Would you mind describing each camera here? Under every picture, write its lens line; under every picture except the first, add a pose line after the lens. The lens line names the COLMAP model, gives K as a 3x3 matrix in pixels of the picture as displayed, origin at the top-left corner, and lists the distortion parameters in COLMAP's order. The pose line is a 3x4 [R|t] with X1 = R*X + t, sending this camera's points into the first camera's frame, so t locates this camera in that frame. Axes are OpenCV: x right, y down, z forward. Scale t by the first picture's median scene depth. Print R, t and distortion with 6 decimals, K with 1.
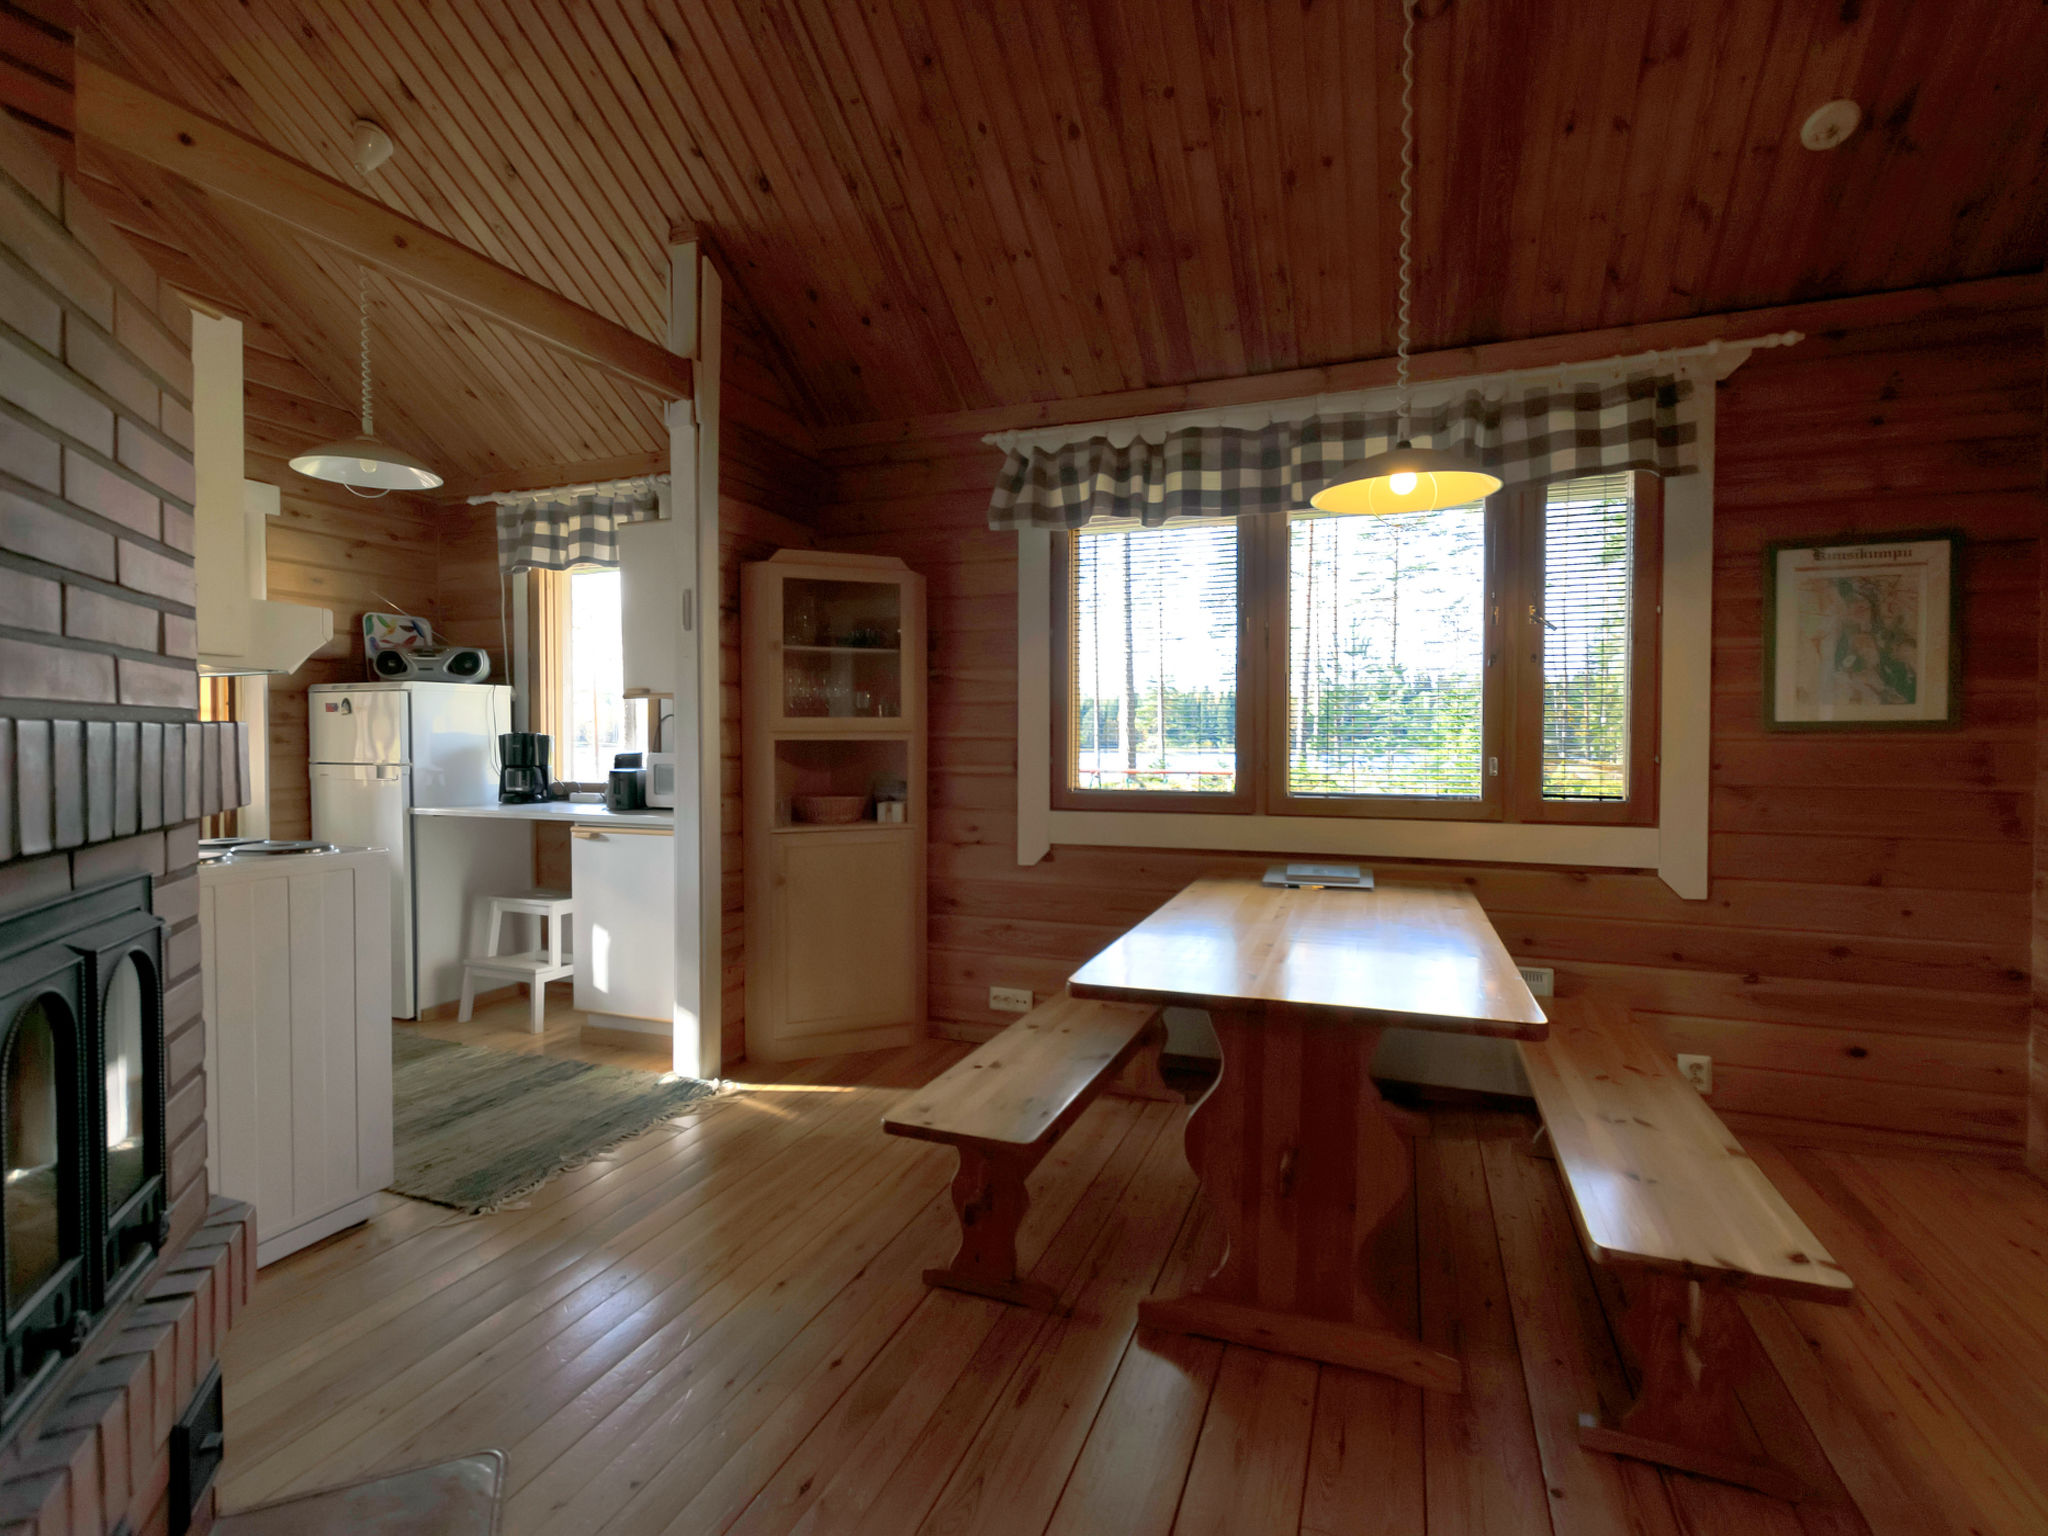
lens RADIAL K [[989.9, 0, 1021.2], [0, 989.9, 766.0], [0, 0, 1]] dist [0.011205, -0.004313]
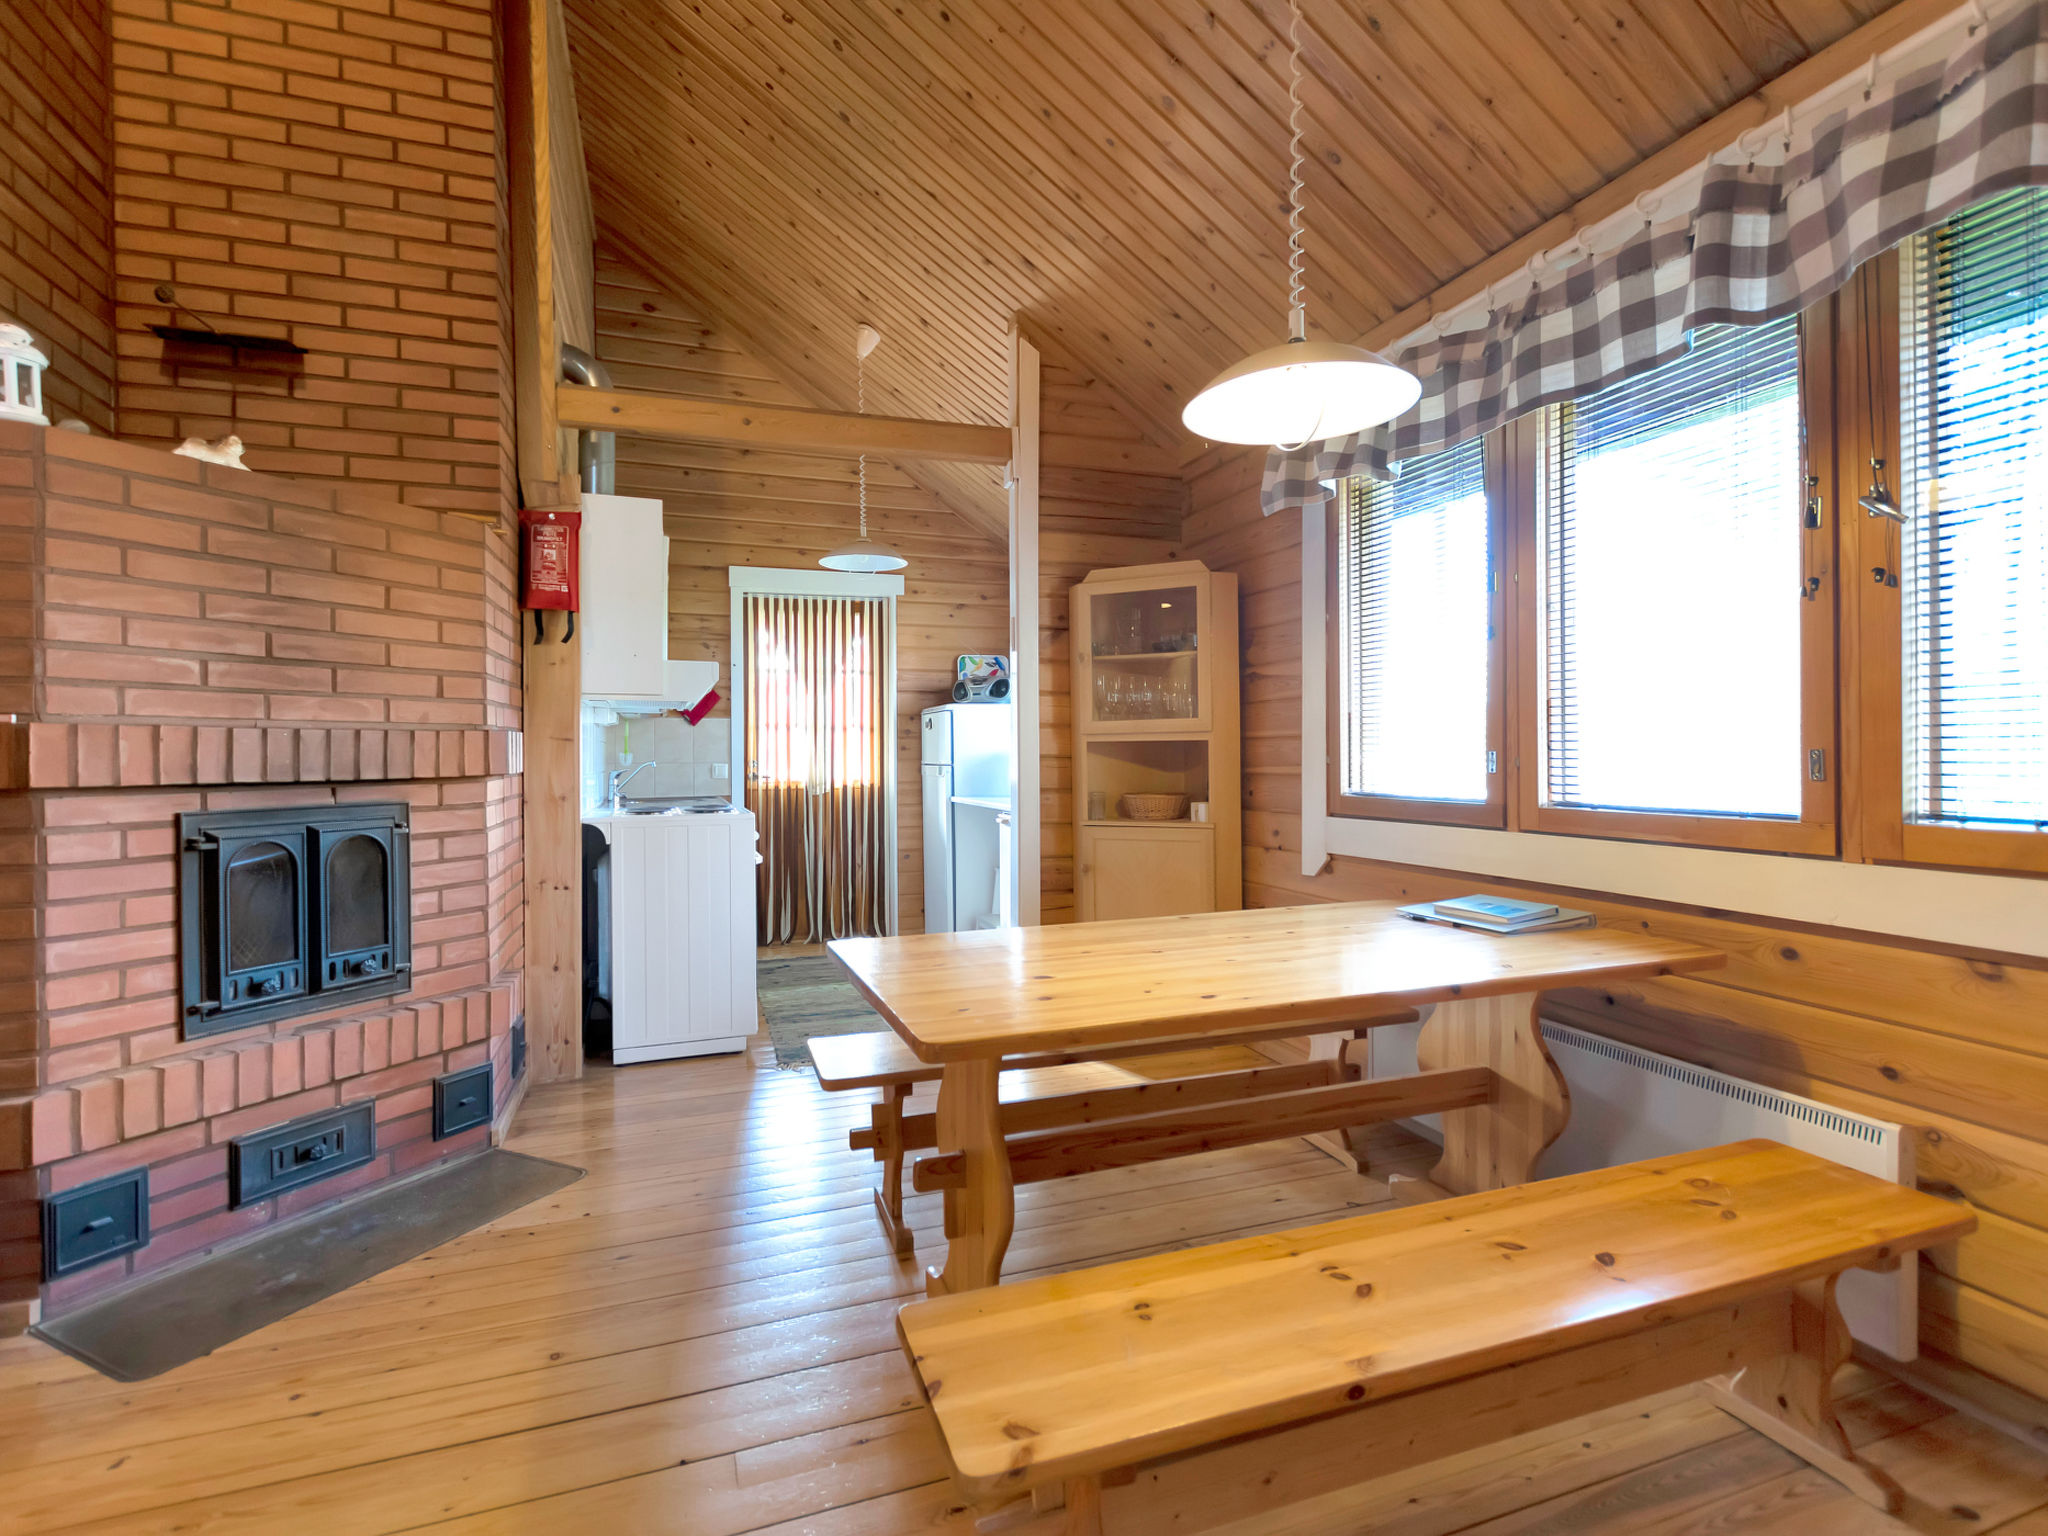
lens RADIAL K [[989.9, 0, 1024.9], [0, 989.9, 755.6], [0, 0, 1]] dist [0.011205, -0.004313]
pose [[0.651038, -0.006022, -0.759021, 0.532653], [-0.013156, 0.999729, -0.019216, 0.011414], [0.758931, 0.022496, 0.650782, 0.214799]]
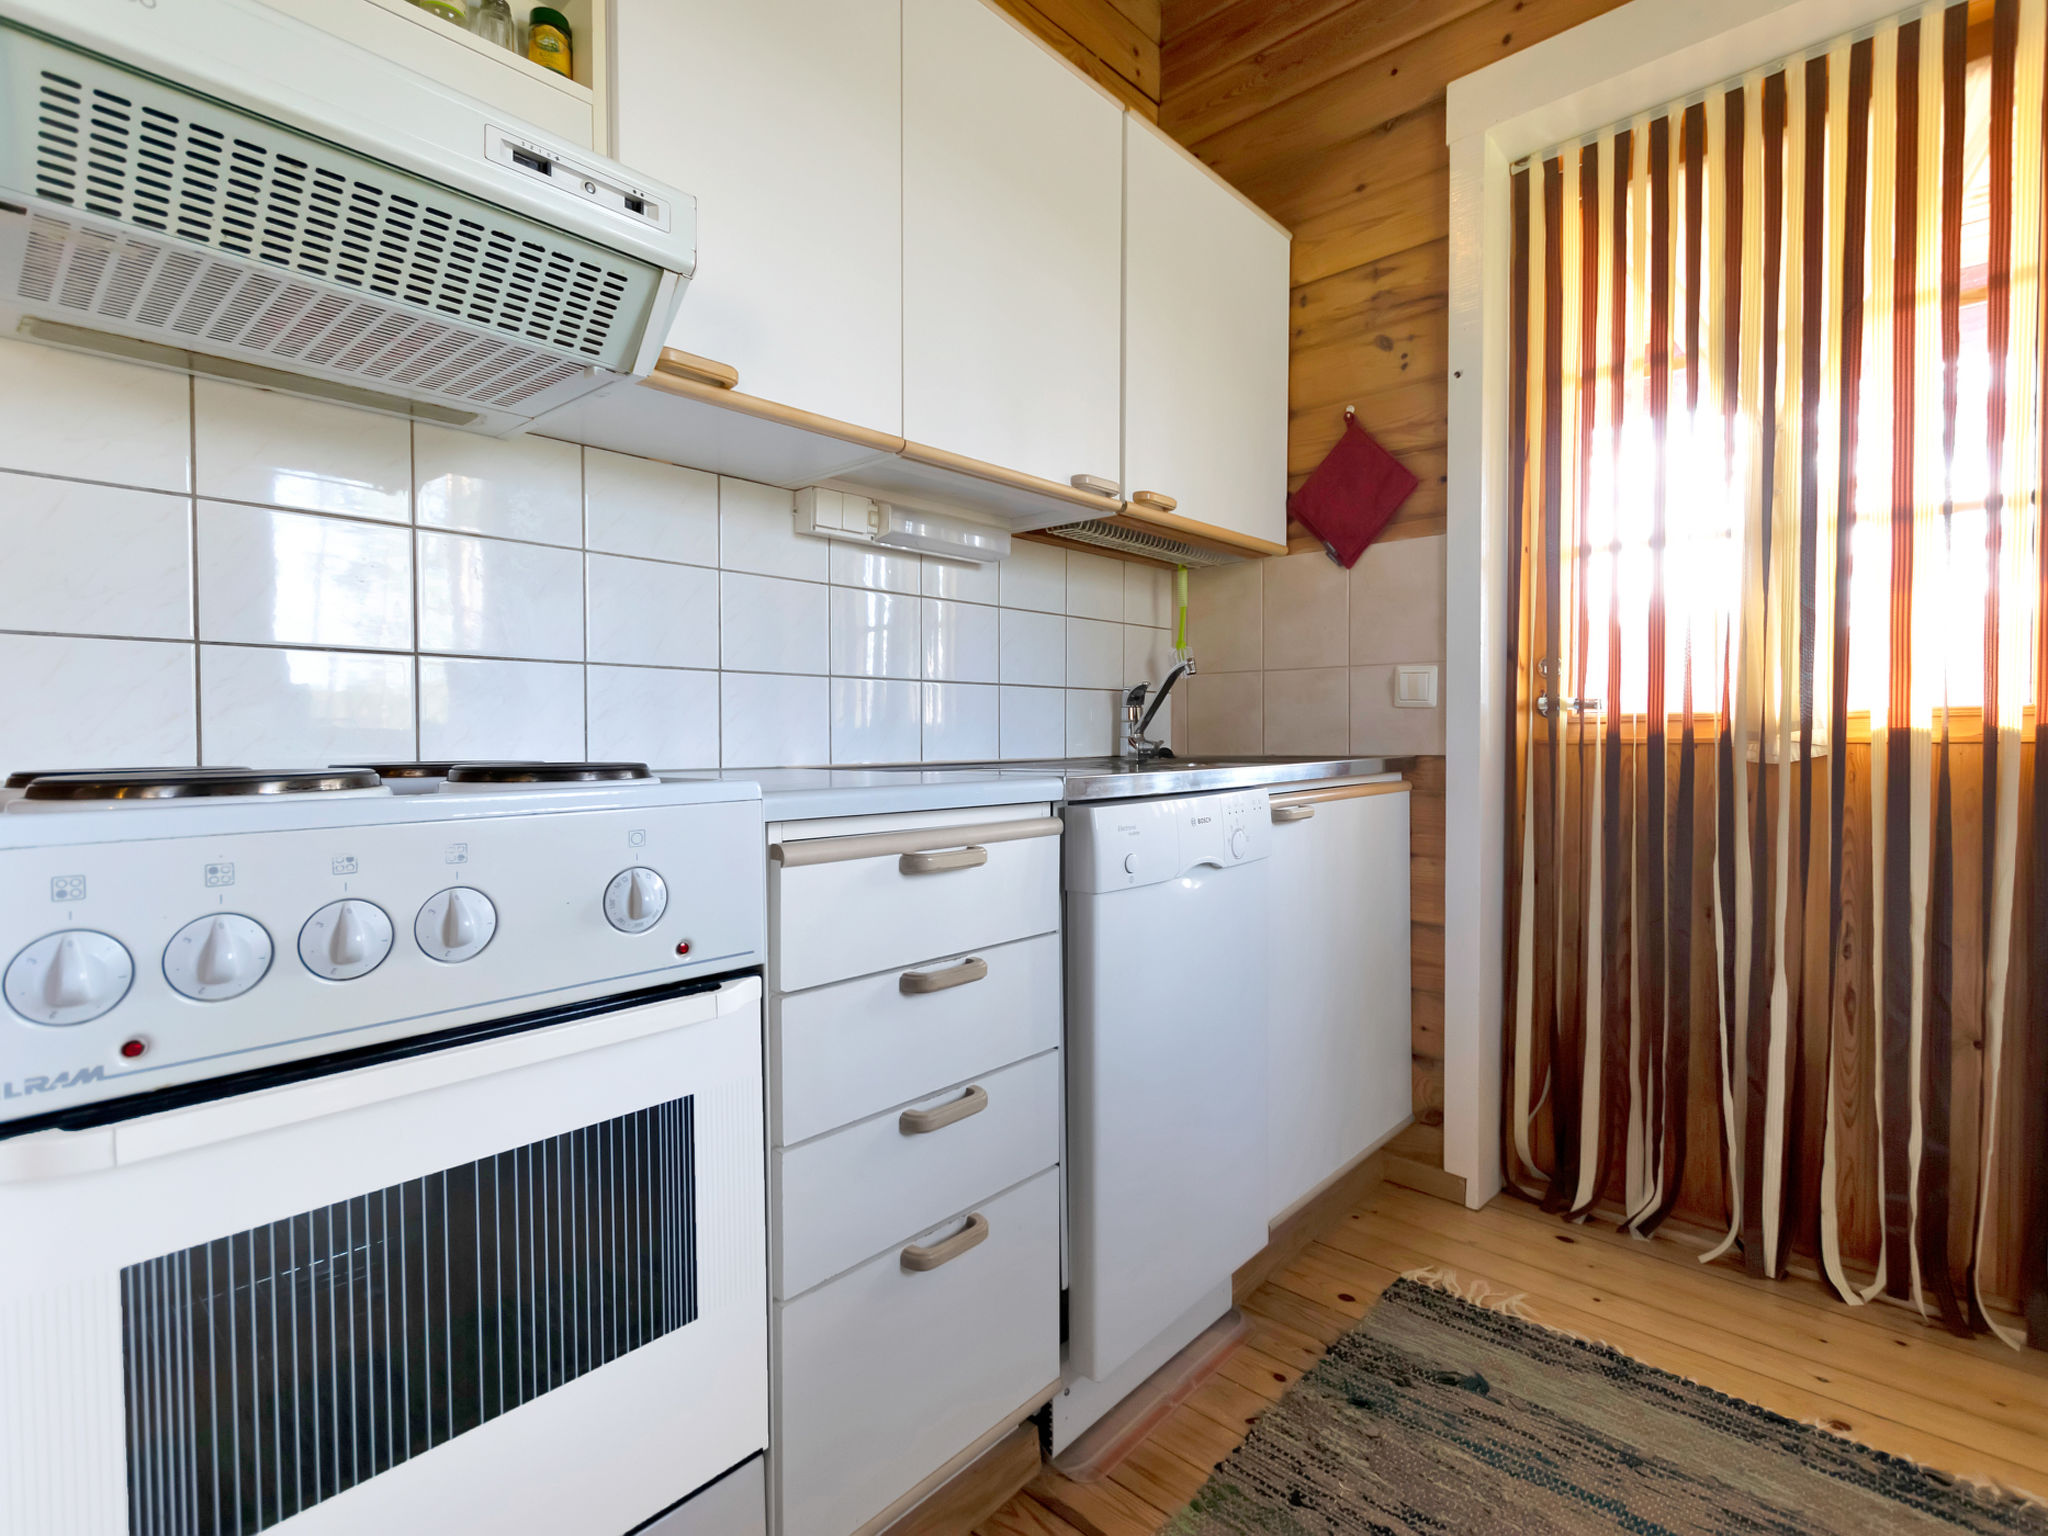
lens RADIAL K [[989.9, 0, 1025.8], [0, 989.9, 753.6], [0, 0, 1]] dist [0.011205, -0.004313]
pose [[-0.371703, 0.018295, -0.928172, -0.353756], [-0.019975, 0.999417, 0.027698, 0.038197], [0.928137, 0.028836, -0.371120, 0.861310]]
